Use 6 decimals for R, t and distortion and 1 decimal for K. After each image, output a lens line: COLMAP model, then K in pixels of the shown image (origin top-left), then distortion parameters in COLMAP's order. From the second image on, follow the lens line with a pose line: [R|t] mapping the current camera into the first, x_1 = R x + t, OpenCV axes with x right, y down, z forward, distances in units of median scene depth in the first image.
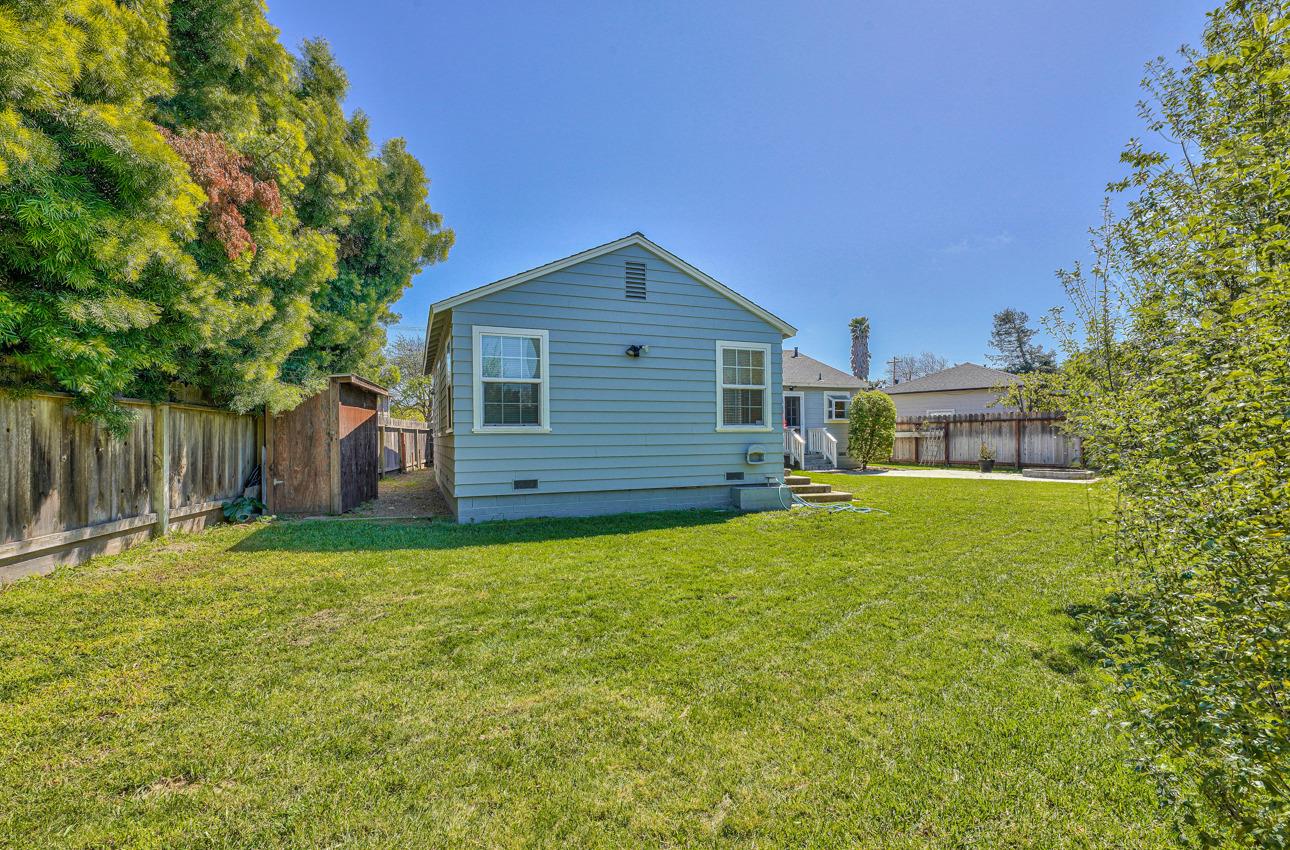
lens RADIAL K [[559.7, 0, 645.0], [0, 559.7, 425.0], [0, 0, 1]] dist [0.001161, 0.000089]
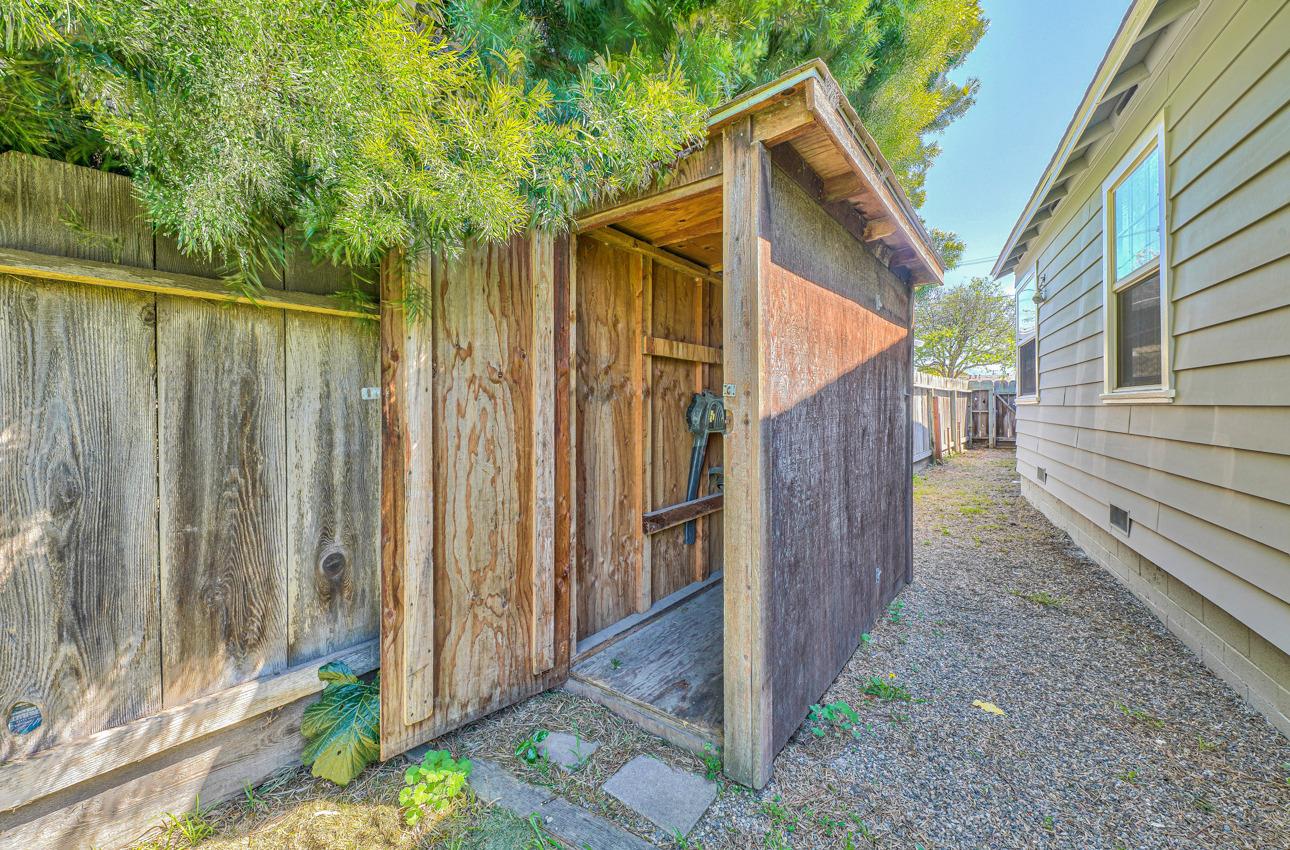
lens RADIAL K [[559.7, 0, 645.0], [0, 559.7, 425.0], [0, 0, 1]] dist [0.001161, 0.000089]
pose [[0.656594, 0.036705, -0.753351, -0.128957], [0.011775, 0.998195, 0.058897, 0.003930], [0.754152, -0.047542, 0.654976, 0.256983]]
